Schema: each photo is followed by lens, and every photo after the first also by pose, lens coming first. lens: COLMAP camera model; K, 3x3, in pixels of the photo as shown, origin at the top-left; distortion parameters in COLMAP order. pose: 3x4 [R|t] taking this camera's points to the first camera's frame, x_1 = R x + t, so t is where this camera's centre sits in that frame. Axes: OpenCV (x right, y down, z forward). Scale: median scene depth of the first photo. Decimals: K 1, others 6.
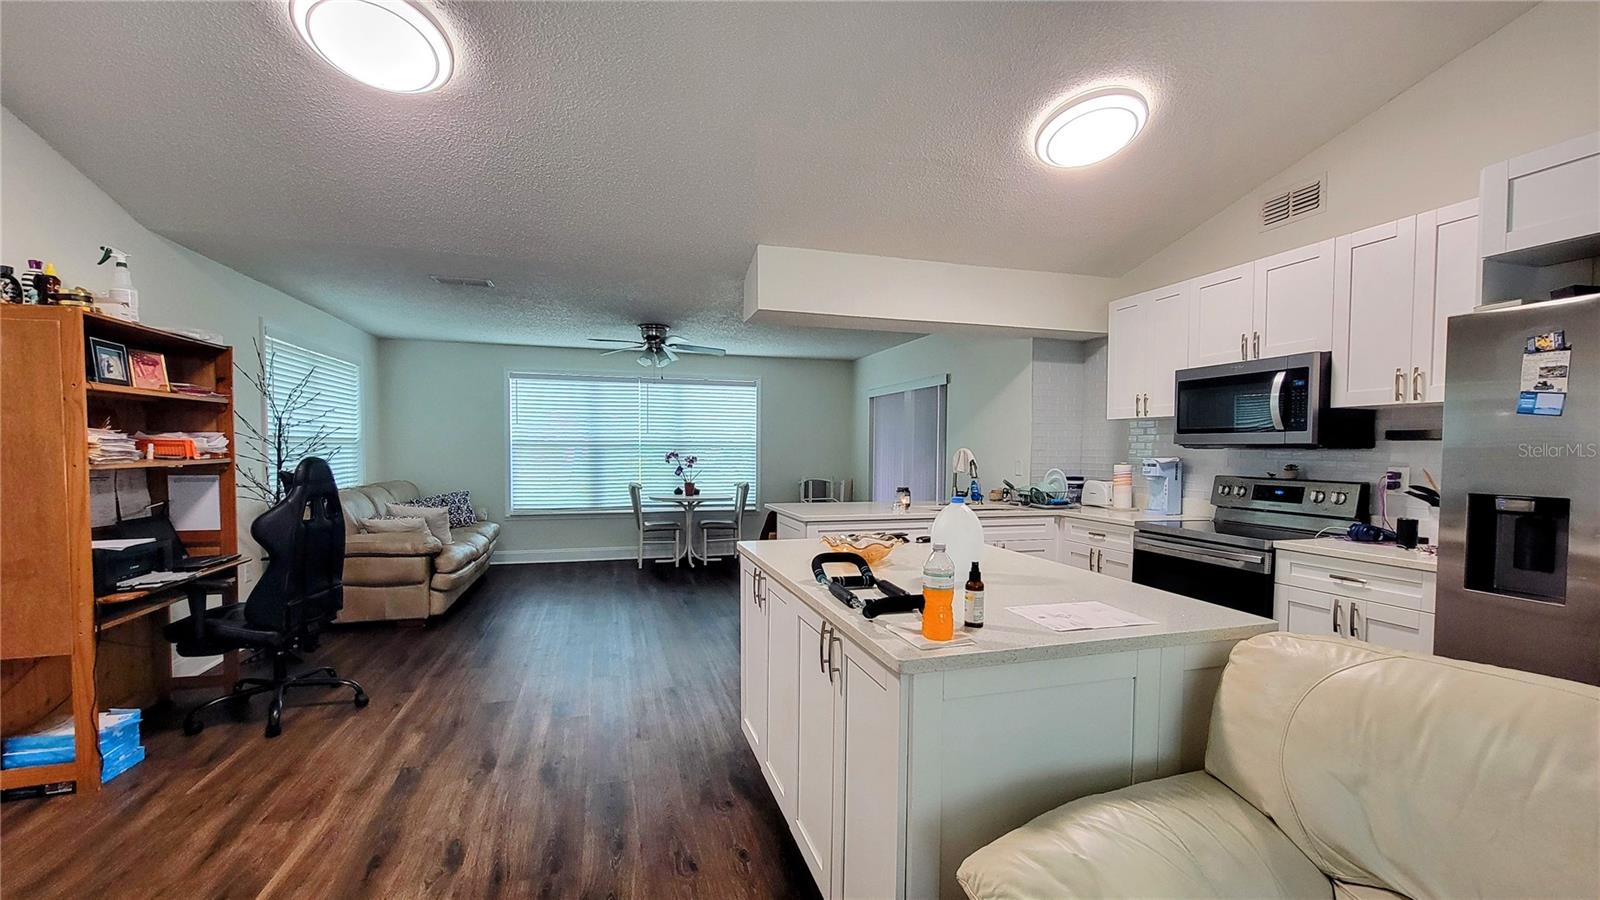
lens RADIAL K [[654.9, 0, 800.7], [0, 654.9, 470.0], [0, 0, 1]] dist [-0.003983, 0.000696]
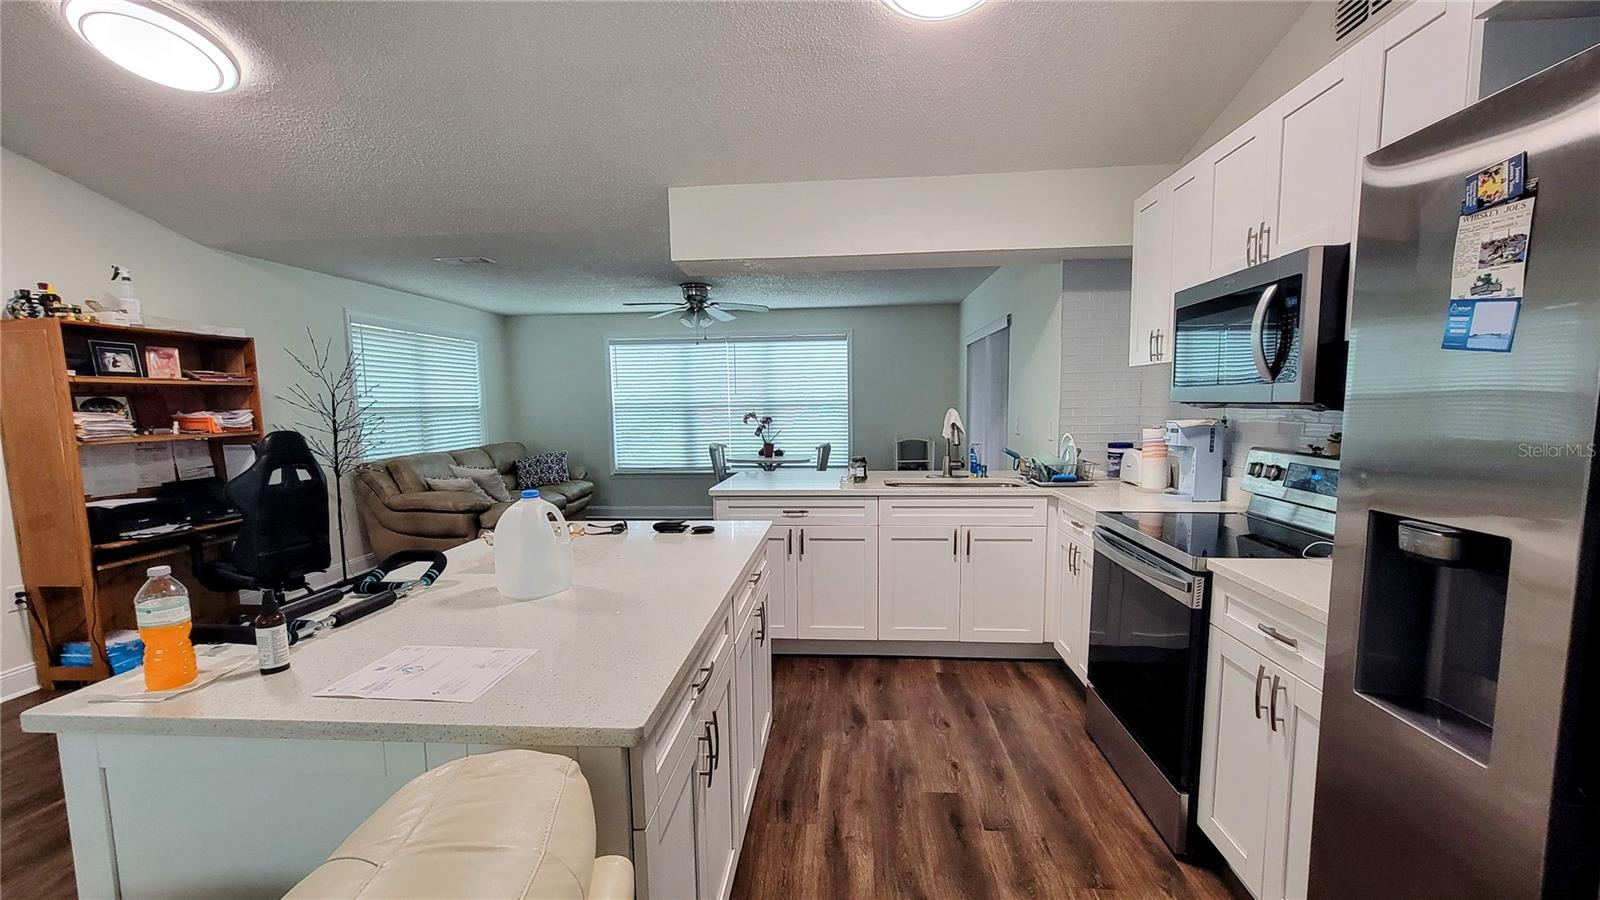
lens RADIAL K [[654.9, 0, 800.7], [0, 654.9, 470.0], [0, 0, 1]] dist [-0.003983, 0.000696]
pose [[0.931082, 0.017460, -0.364391, 0.550129], [0.008934, 0.997463, 0.070624, -0.024078], [0.364700, -0.069012, 0.928564, 0.255712]]
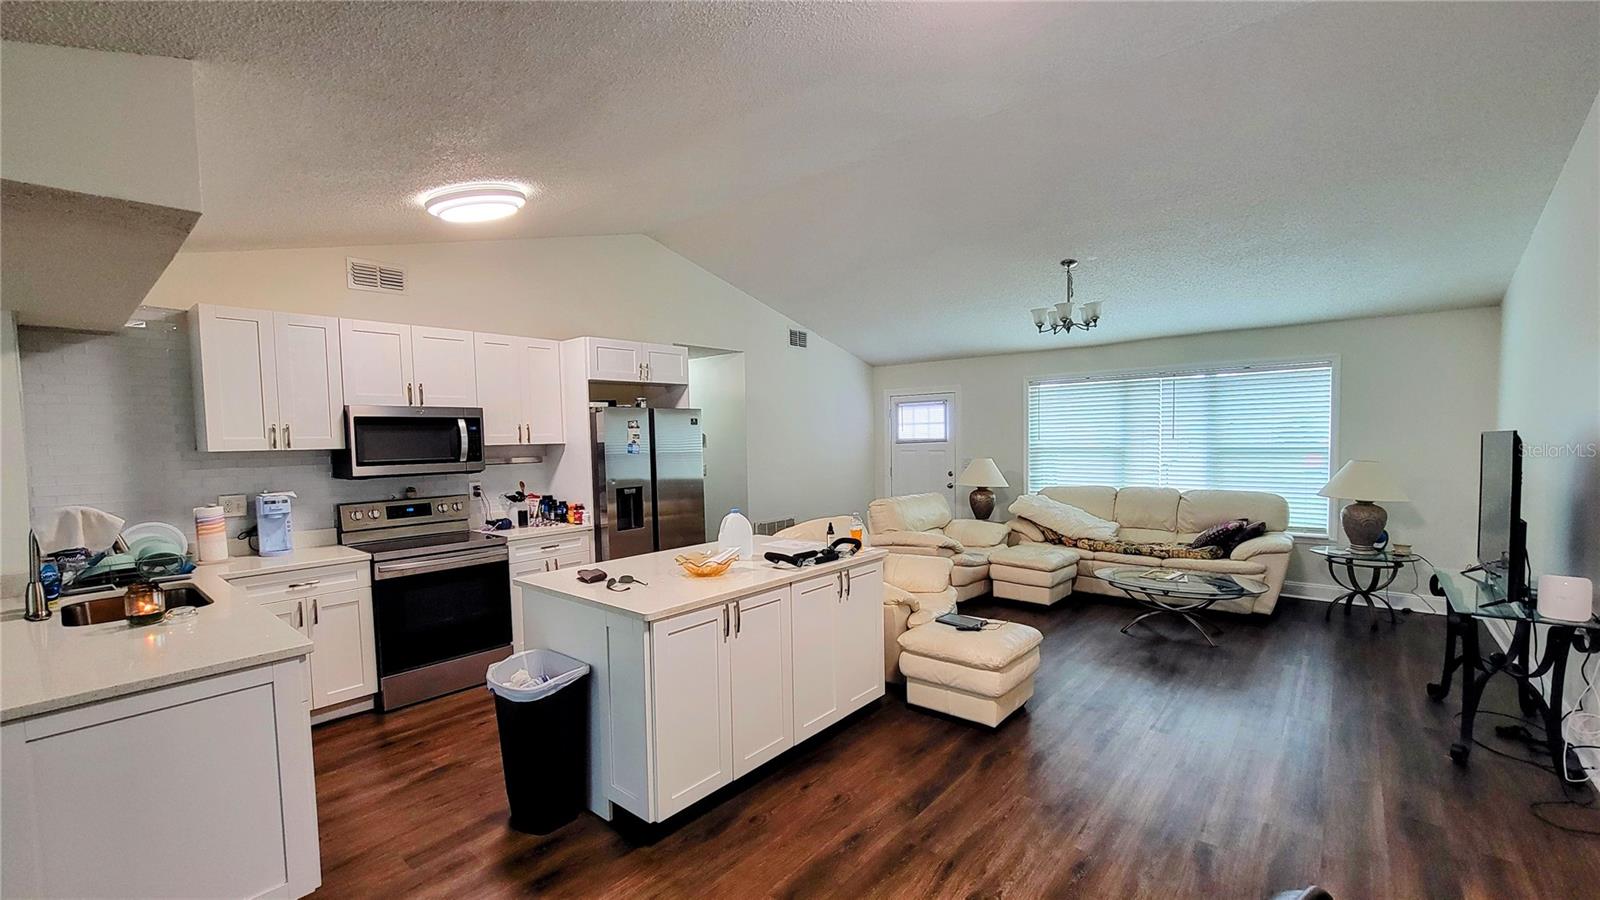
lens RADIAL K [[654.9, 0, 800.7], [0, 654.9, 470.0], [0, 0, 1]] dist [-0.003983, 0.000696]
pose [[-0.548092, -0.039796, 0.835471, -0.813926], [0.043522, 0.996157, 0.076001, -0.116765], [-0.835285, 0.078017, -0.544254, 1.159184]]
